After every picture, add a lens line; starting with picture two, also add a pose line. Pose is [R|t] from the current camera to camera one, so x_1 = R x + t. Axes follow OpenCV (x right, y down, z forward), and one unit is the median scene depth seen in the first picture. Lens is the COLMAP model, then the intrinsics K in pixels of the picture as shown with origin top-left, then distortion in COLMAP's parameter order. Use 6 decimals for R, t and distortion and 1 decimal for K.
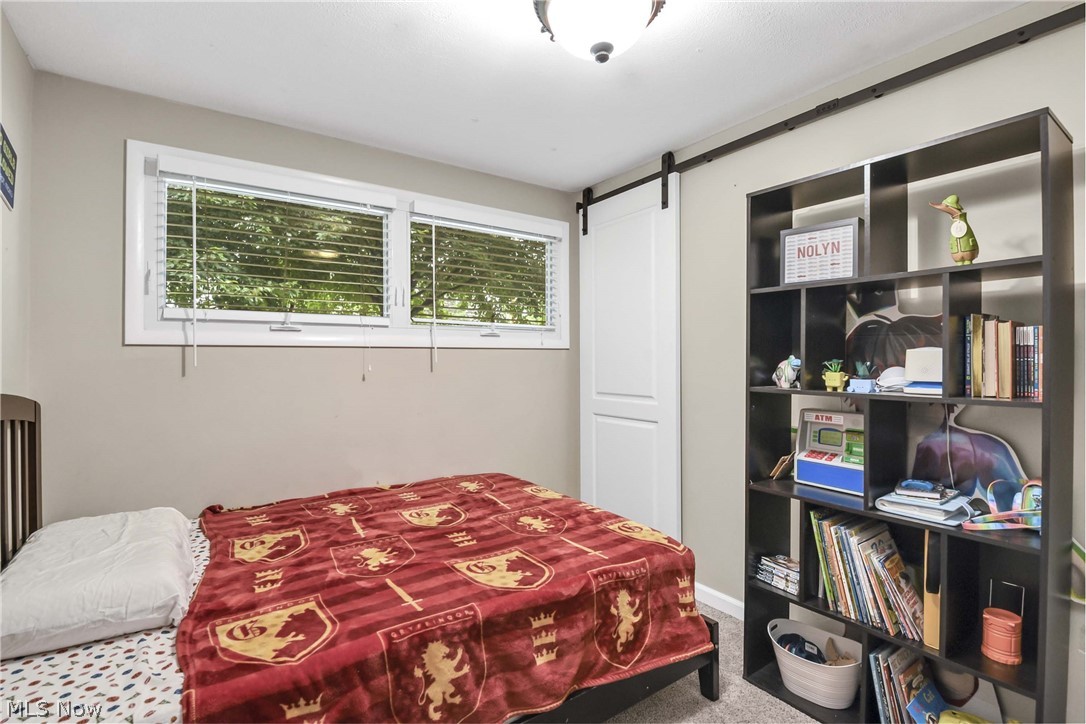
lens RADIAL K [[506.3, 0, 543.7], [0, 506.3, 357.1], [0, 0, 1]] dist [0.001652, -0.011210]
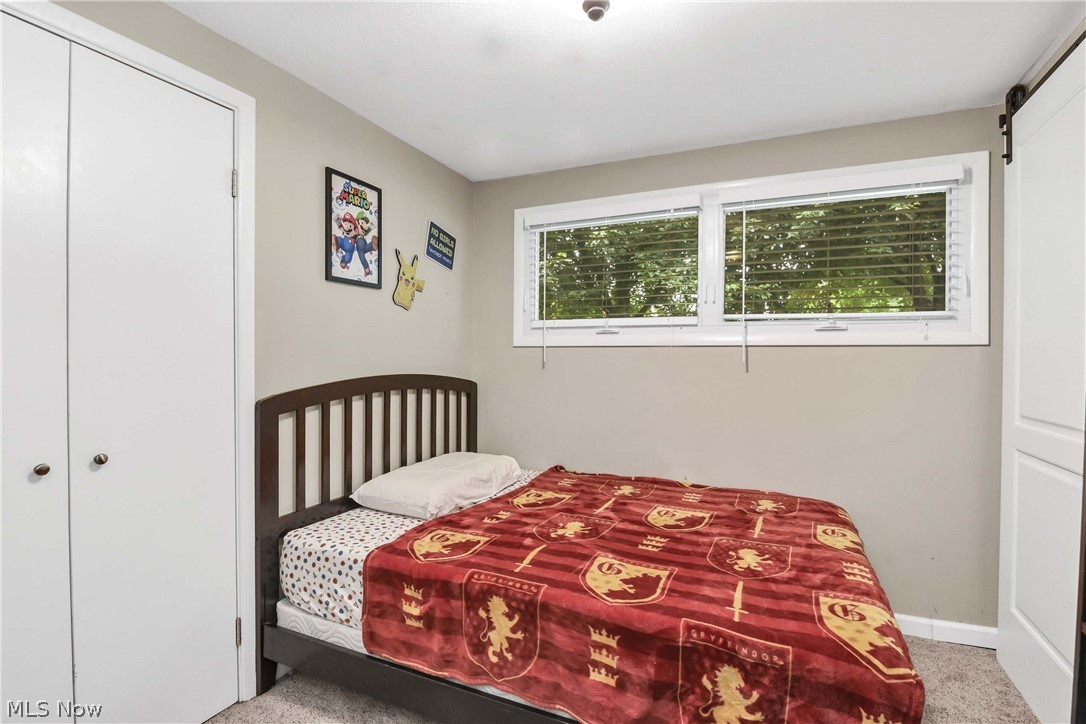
lens RADIAL K [[506.3, 0, 543.7], [0, 506.3, 357.1], [0, 0, 1]] dist [0.001652, -0.011210]
pose [[0.511038, 0.007893, -0.859522, 0.627229], [-0.005492, 0.999967, 0.005917, -0.003029], [0.859541, 0.001696, 0.511065, 0.359393]]
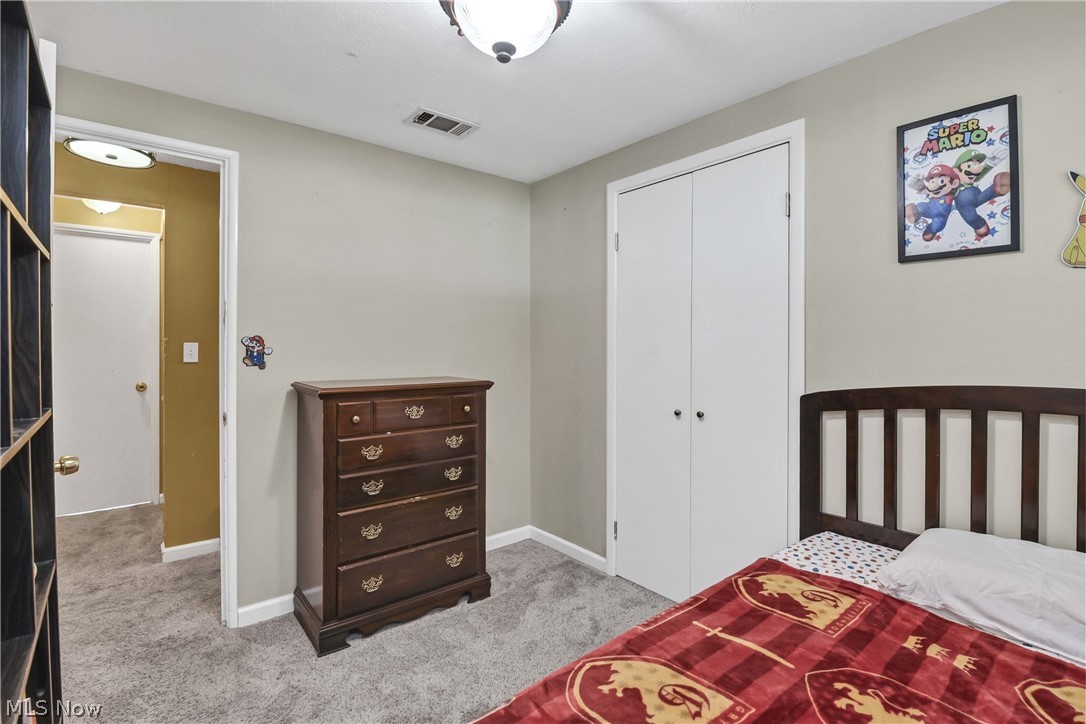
lens RADIAL K [[516.3, 0, 527.6], [0, 516.3, 346.8], [0, 0, 1]] dist [0.000617, -0.022636]
pose [[-0.997966, 0.006443, -0.063421, 0.102156], [0.005873, 0.999941, 0.009178, -0.025754], [0.063476, 0.008787, -0.997945, 1.538929]]
